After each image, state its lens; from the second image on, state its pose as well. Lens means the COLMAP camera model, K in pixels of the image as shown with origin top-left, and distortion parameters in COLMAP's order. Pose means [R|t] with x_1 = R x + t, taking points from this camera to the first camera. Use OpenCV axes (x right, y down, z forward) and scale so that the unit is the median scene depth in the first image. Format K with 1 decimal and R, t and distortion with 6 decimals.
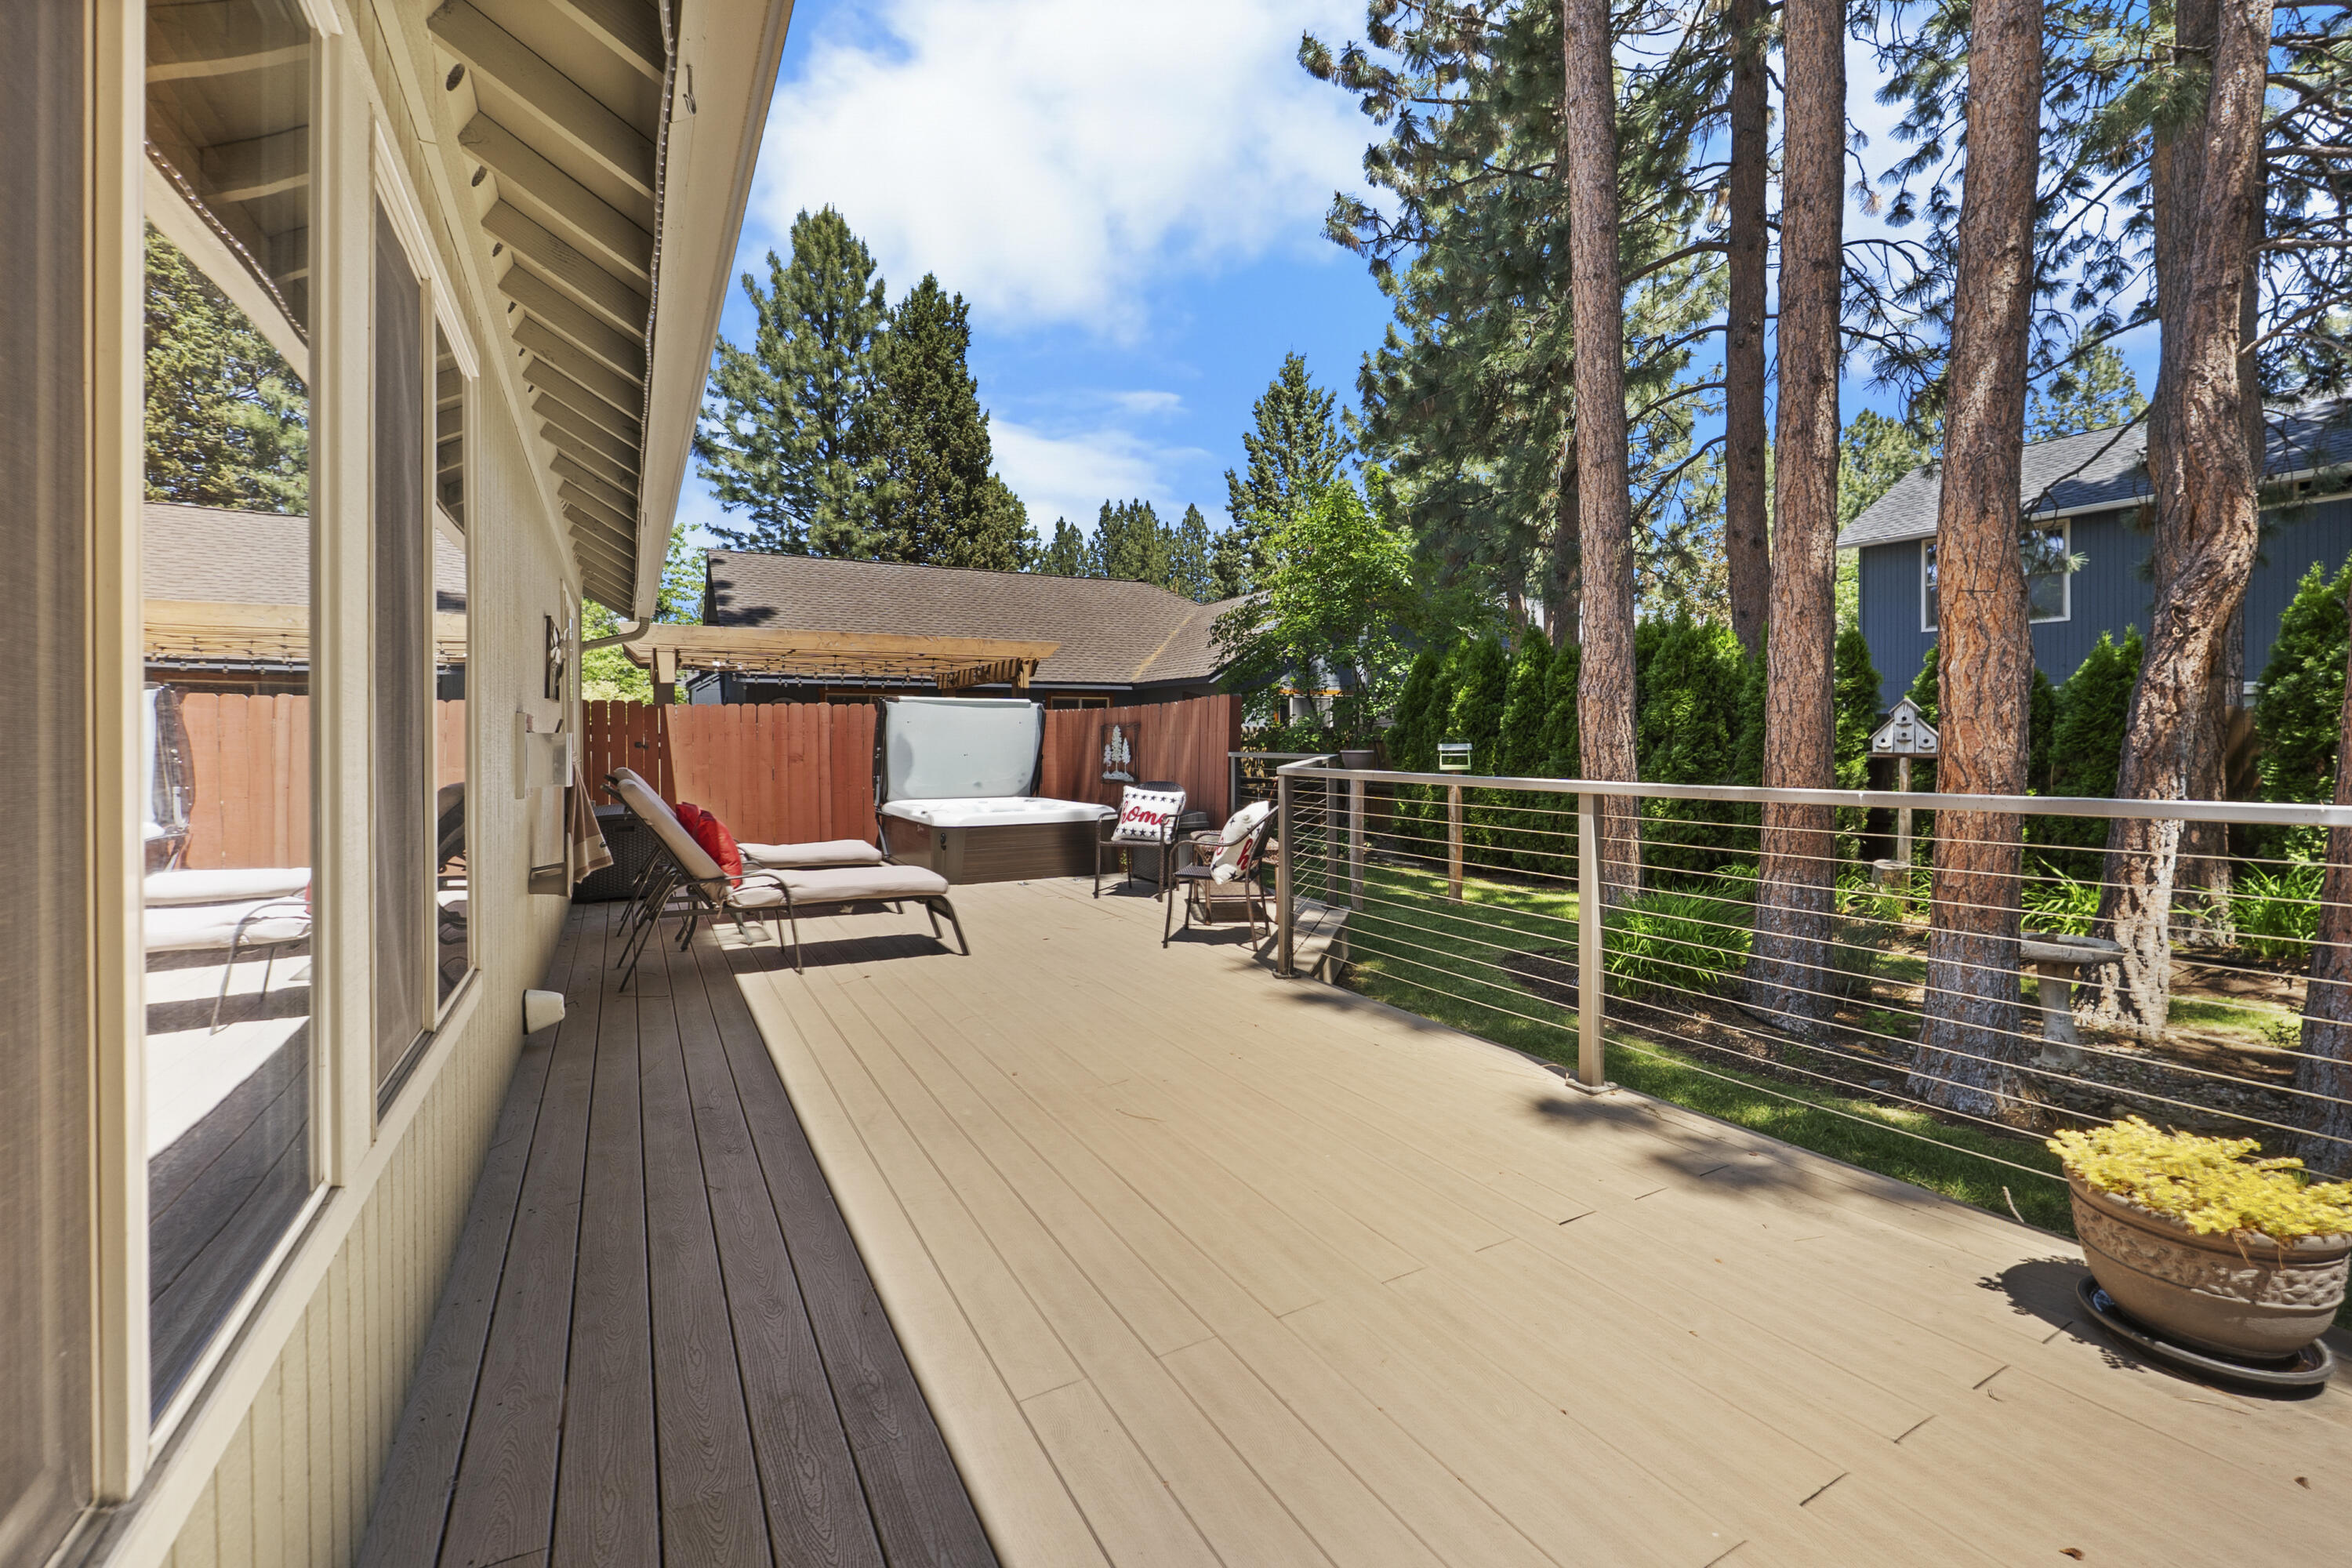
lens RADIAL K [[1007.3, 0, 1169.1], [0, 1007.3, 757.8], [0, 0, 1]] dist [-0.006178, -0.001084]
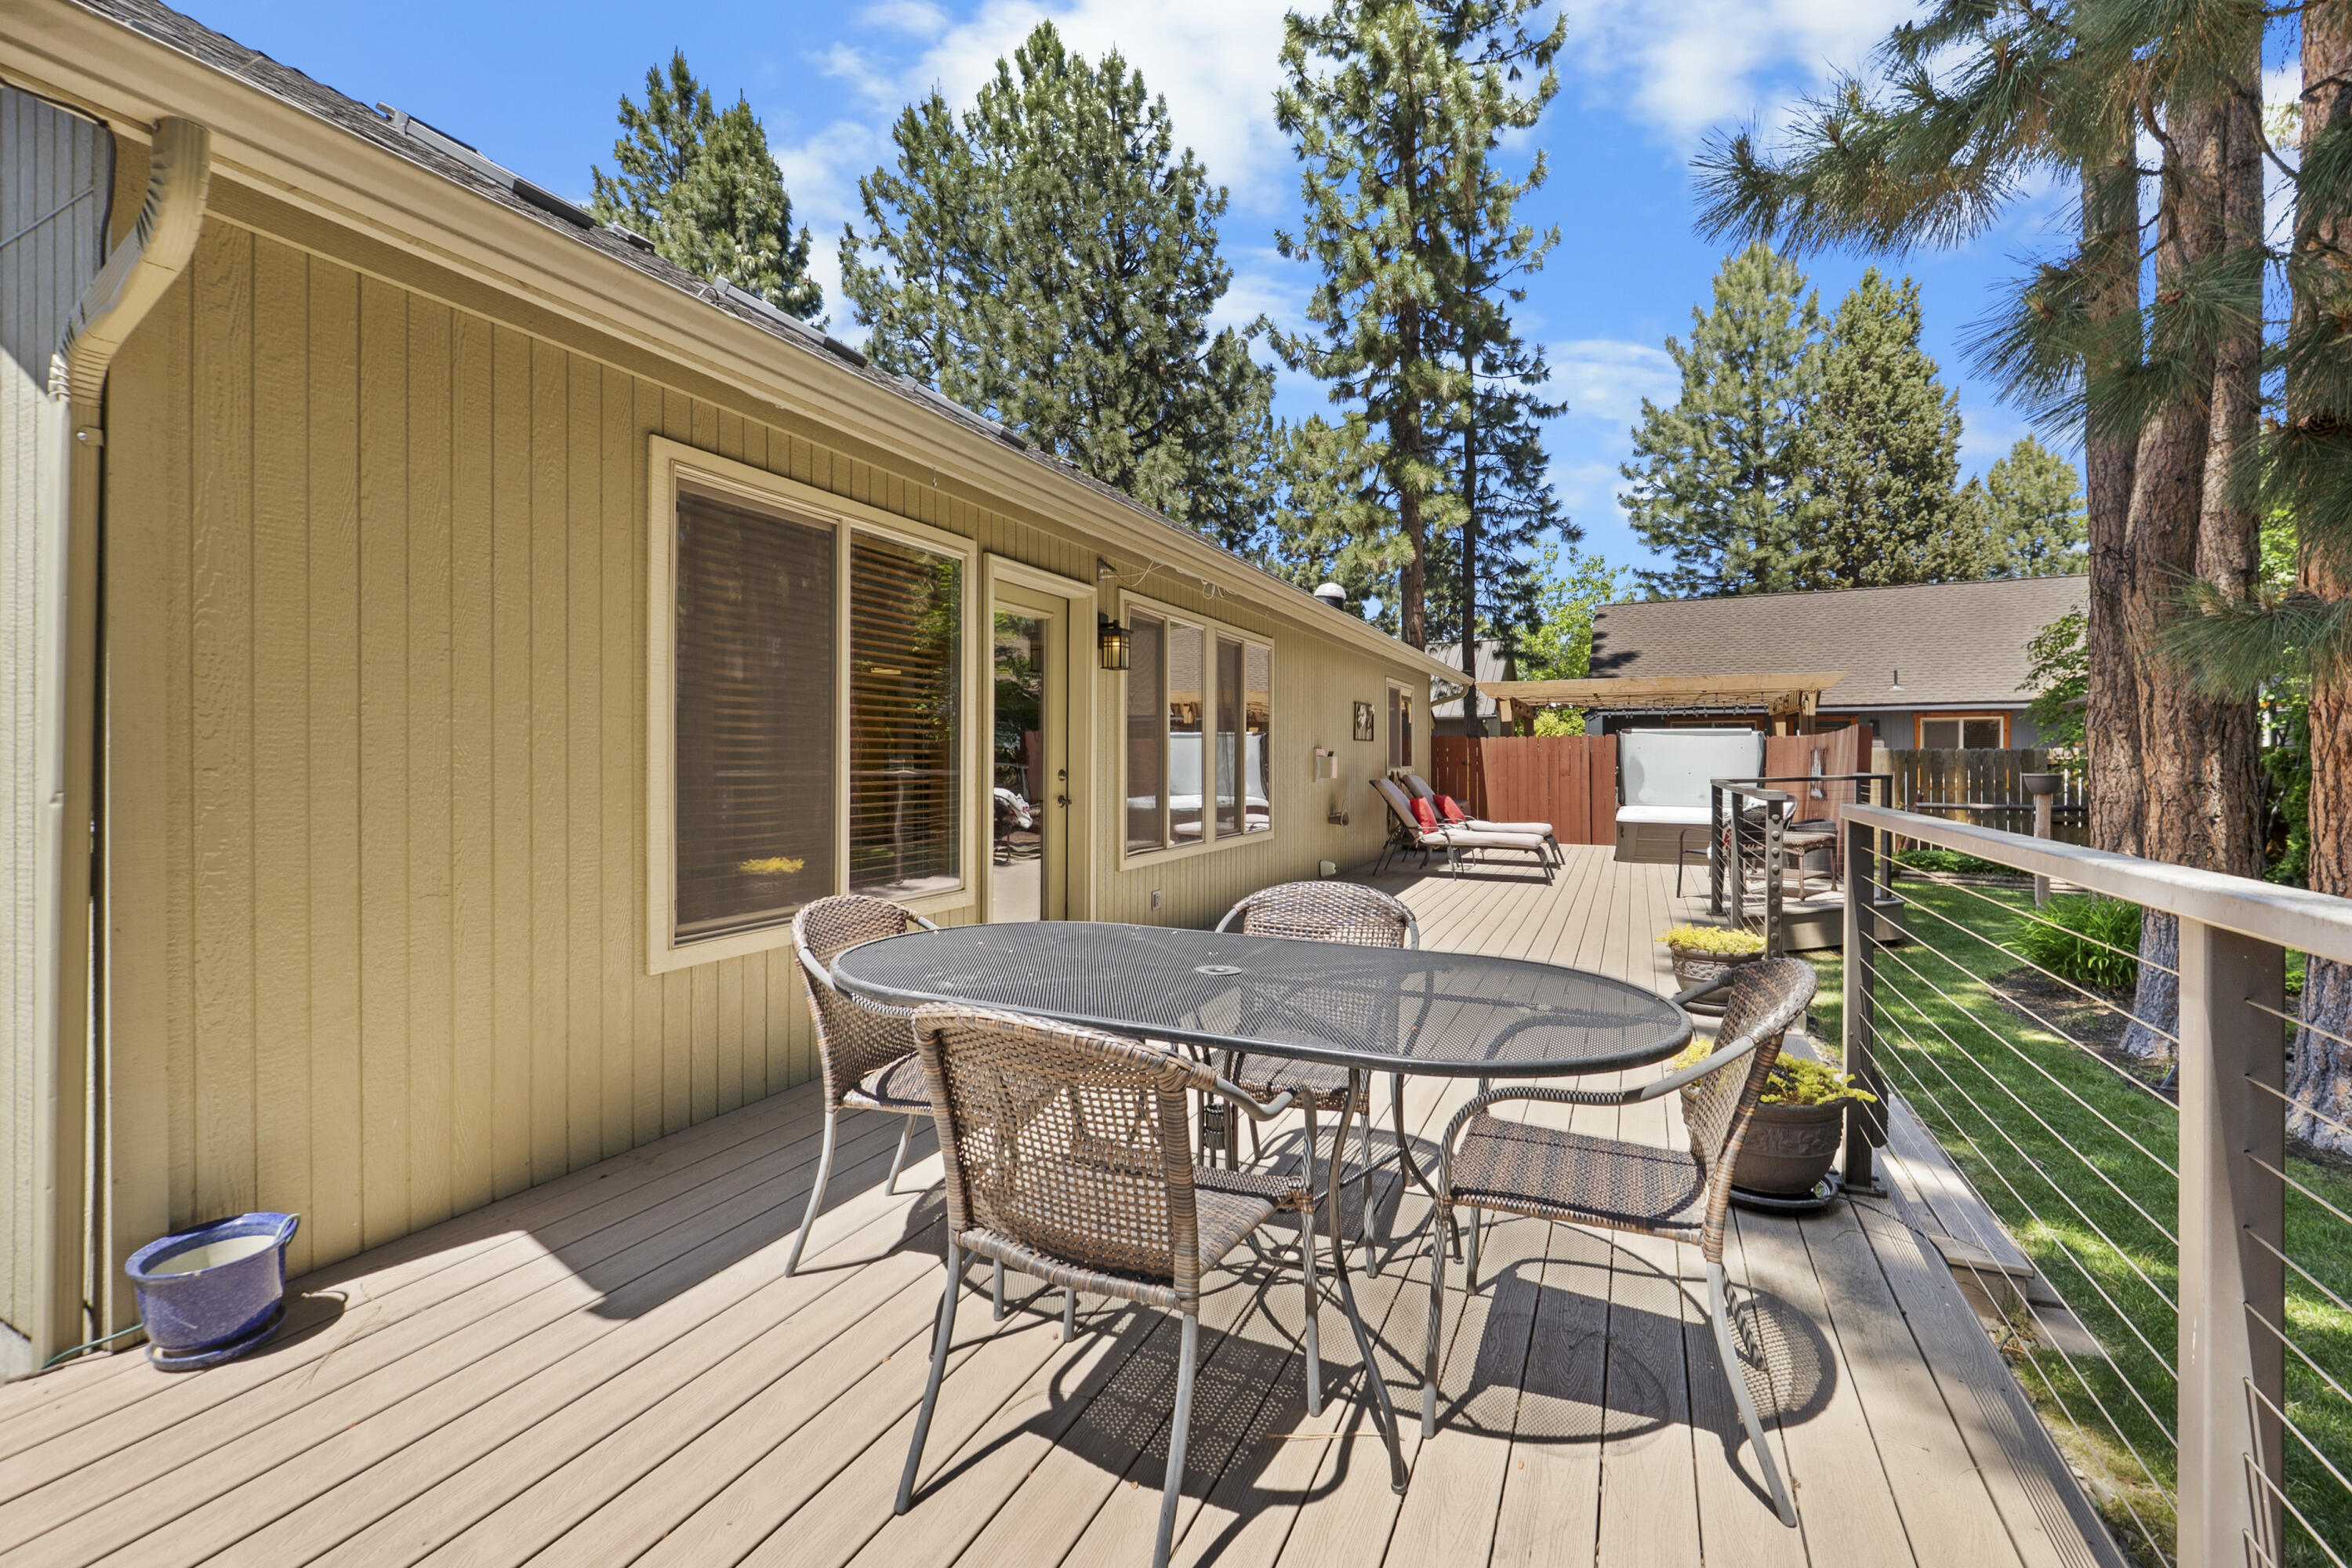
lens RADIAL K [[1007.3, 0, 1163.0], [0, 1007.3, 770.3], [0, 0, 1]] dist [-0.006178, -0.001084]
pose [[0.598768, 0.008900, -0.800873, 0.679316], [-0.016722, 0.999859, -0.001390, 0.007065], [0.800748, 0.014224, 0.598833, -0.479008]]
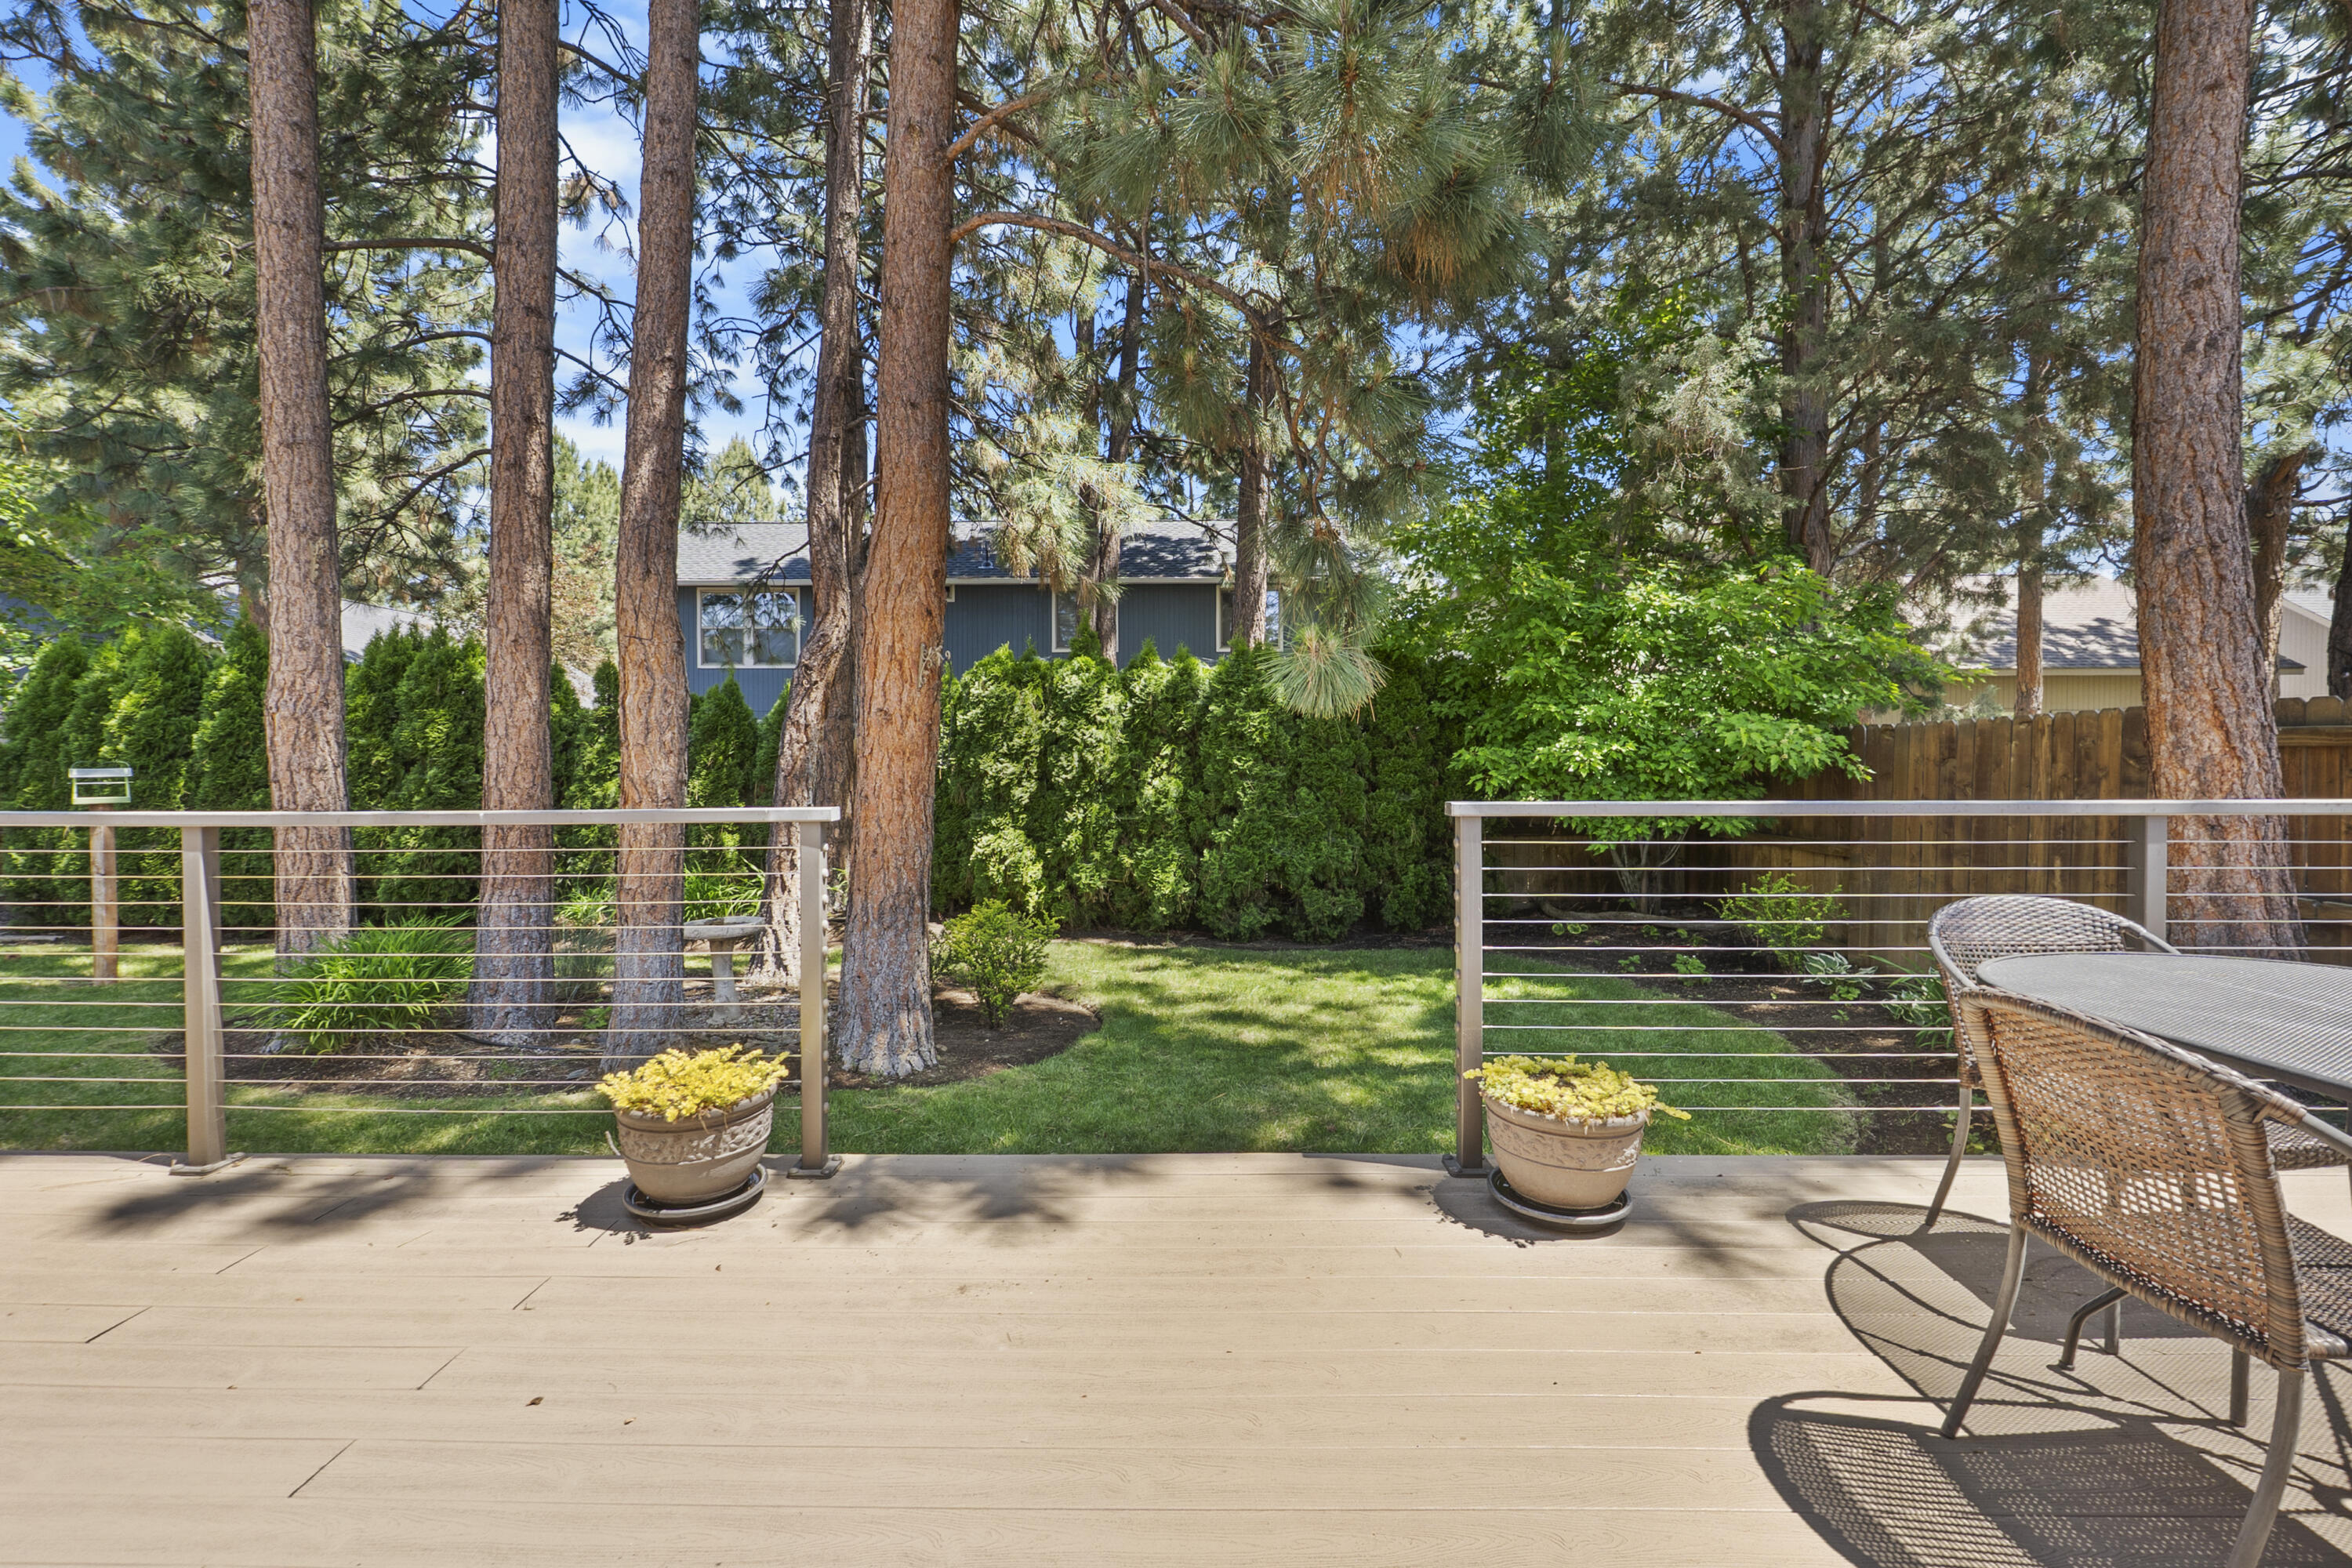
lens RADIAL K [[1007.3, 0, 1154.0], [0, 1007.3, 778.7], [0, 0, 1]] dist [-0.006178, -0.001084]
pose [[0.489934, -0.015023, 0.871630, 0.039214], [0.016826, 0.999828, 0.007775, 0.000825], [-0.871597, 0.010857, 0.490103, -0.068006]]
